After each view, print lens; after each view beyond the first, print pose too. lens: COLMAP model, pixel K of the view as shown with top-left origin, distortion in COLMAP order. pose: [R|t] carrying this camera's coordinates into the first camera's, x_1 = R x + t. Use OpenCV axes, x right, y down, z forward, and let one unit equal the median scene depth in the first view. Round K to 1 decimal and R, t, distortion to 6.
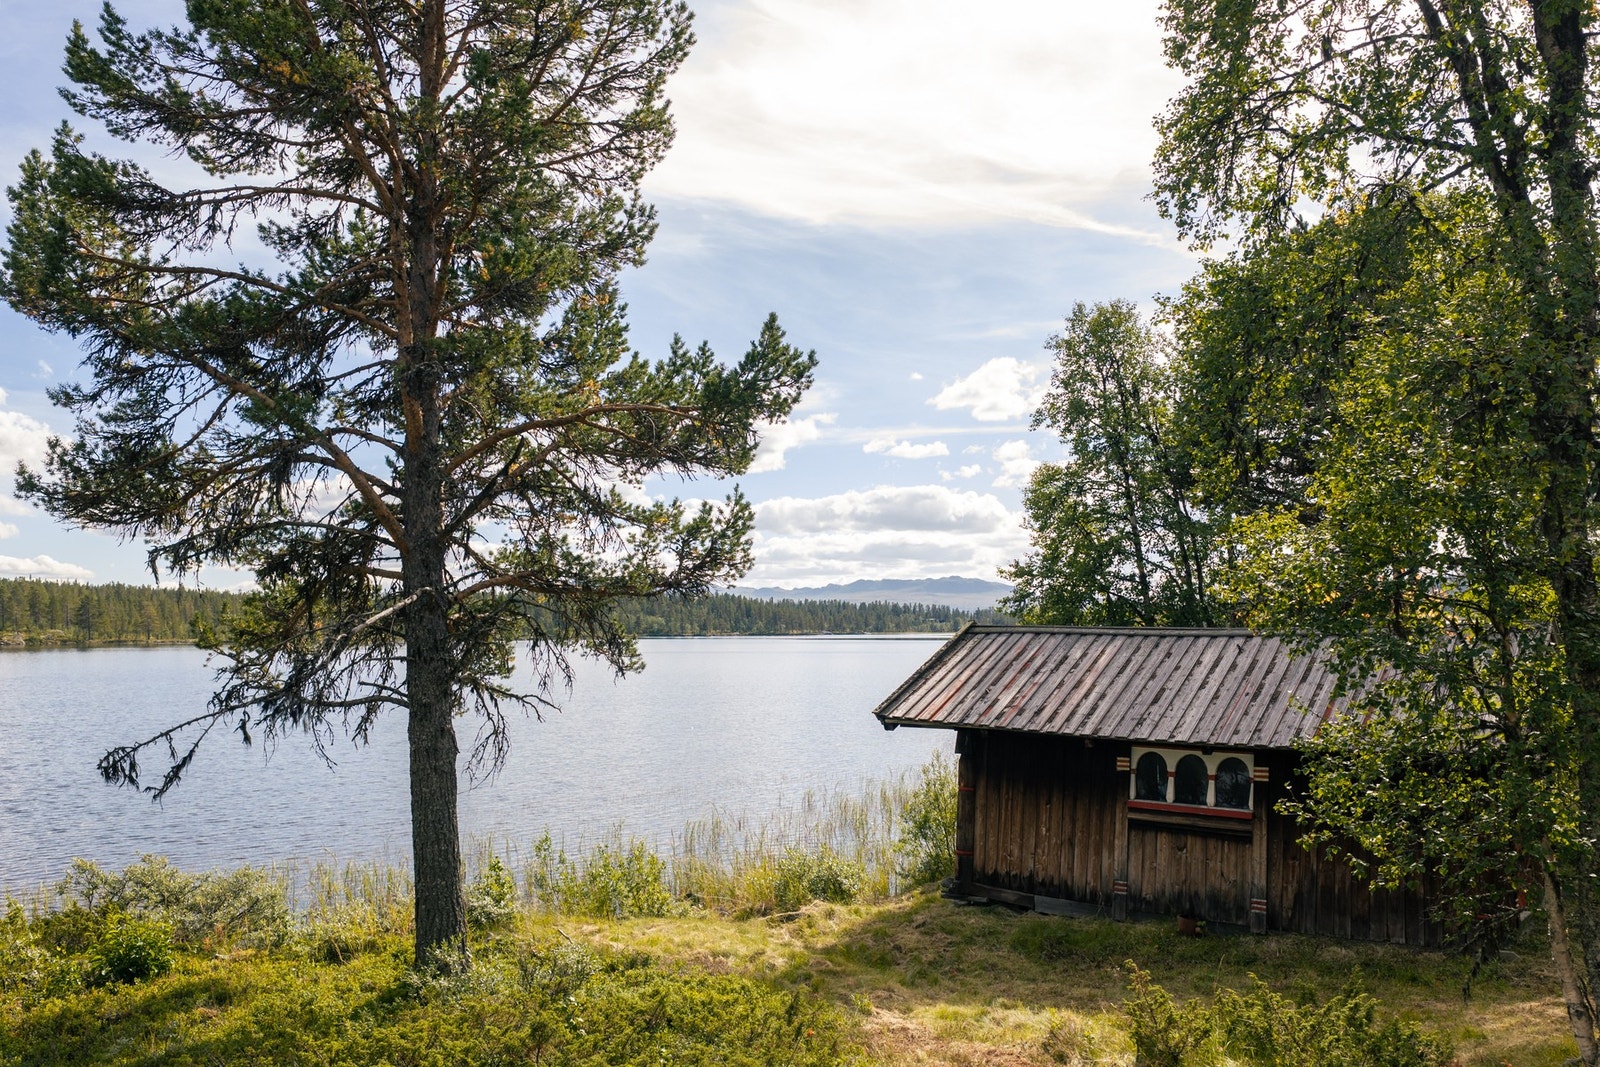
lens RADIAL K [[1261.5, 0, 800.0], [0, 1261.5, 533.5], [0, 0, 1]] dist [0.010659, -0.005729]
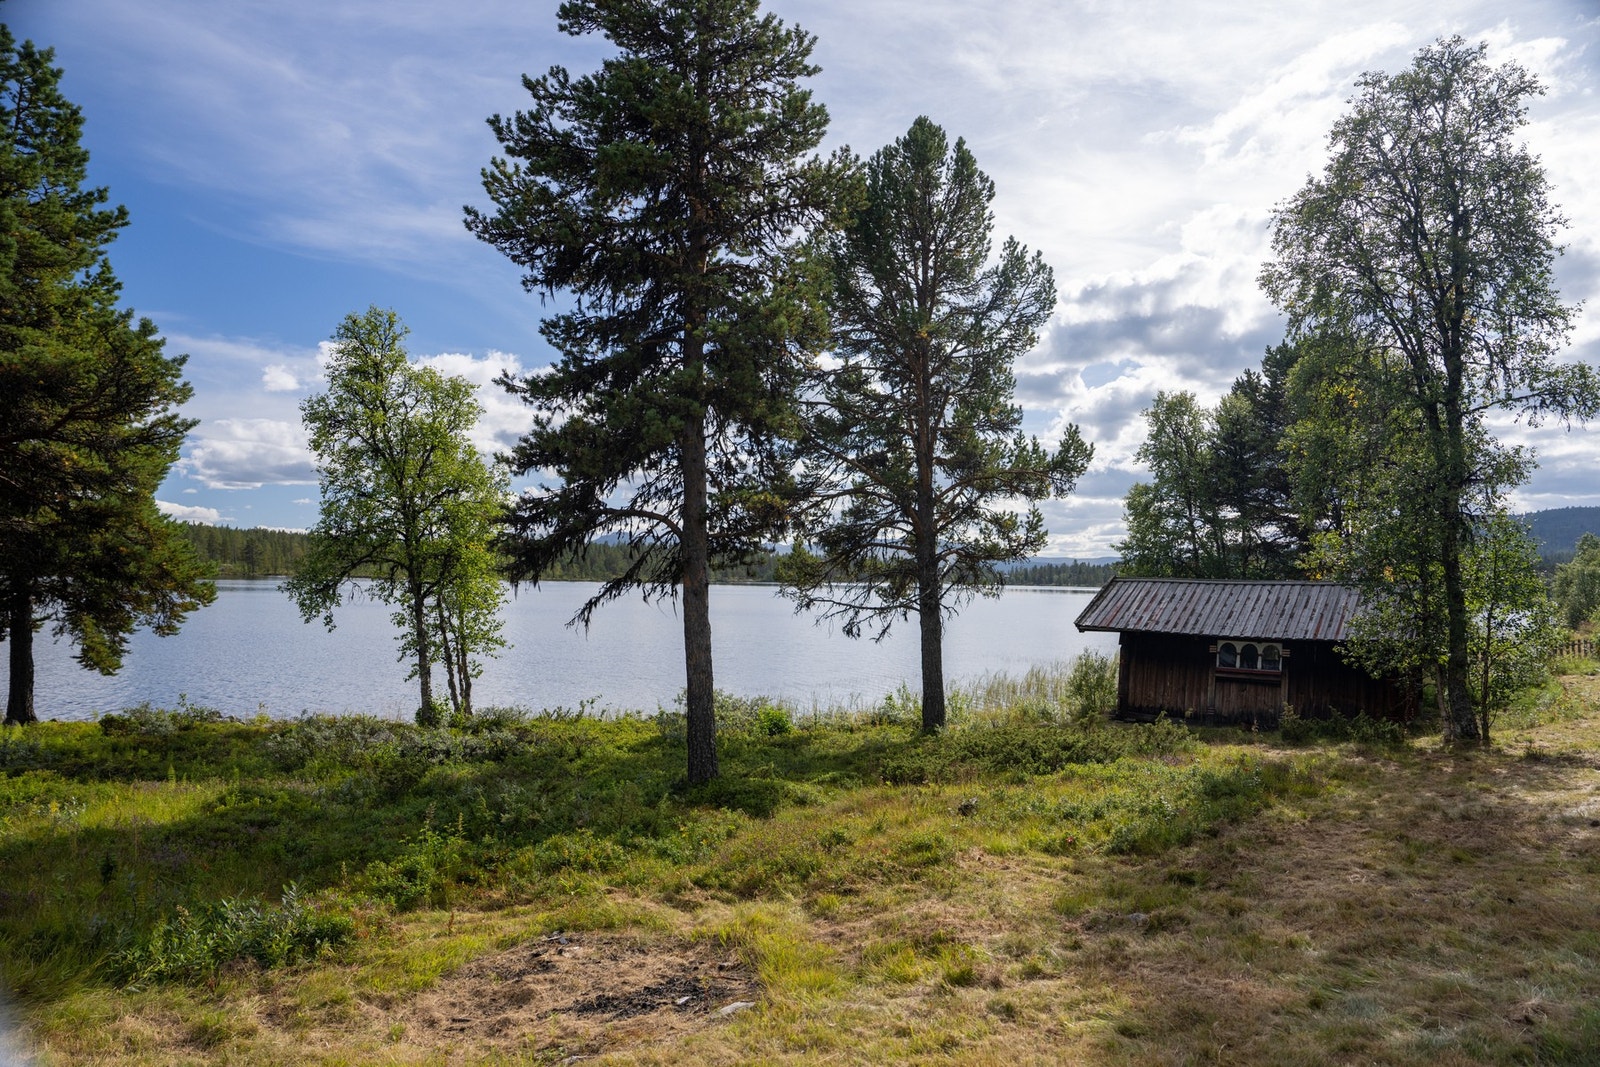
lens RADIAL K [[1261.5, 0, 800.0], [0, 1261.5, 533.5], [0, 0, 1]] dist [0.010659, -0.005729]
pose [[0.993334, 0.021747, 0.113197, -0.591002], [-0.026217, 0.998928, 0.038147, -0.052623], [-0.112246, -0.040860, 0.992840, -0.842382]]
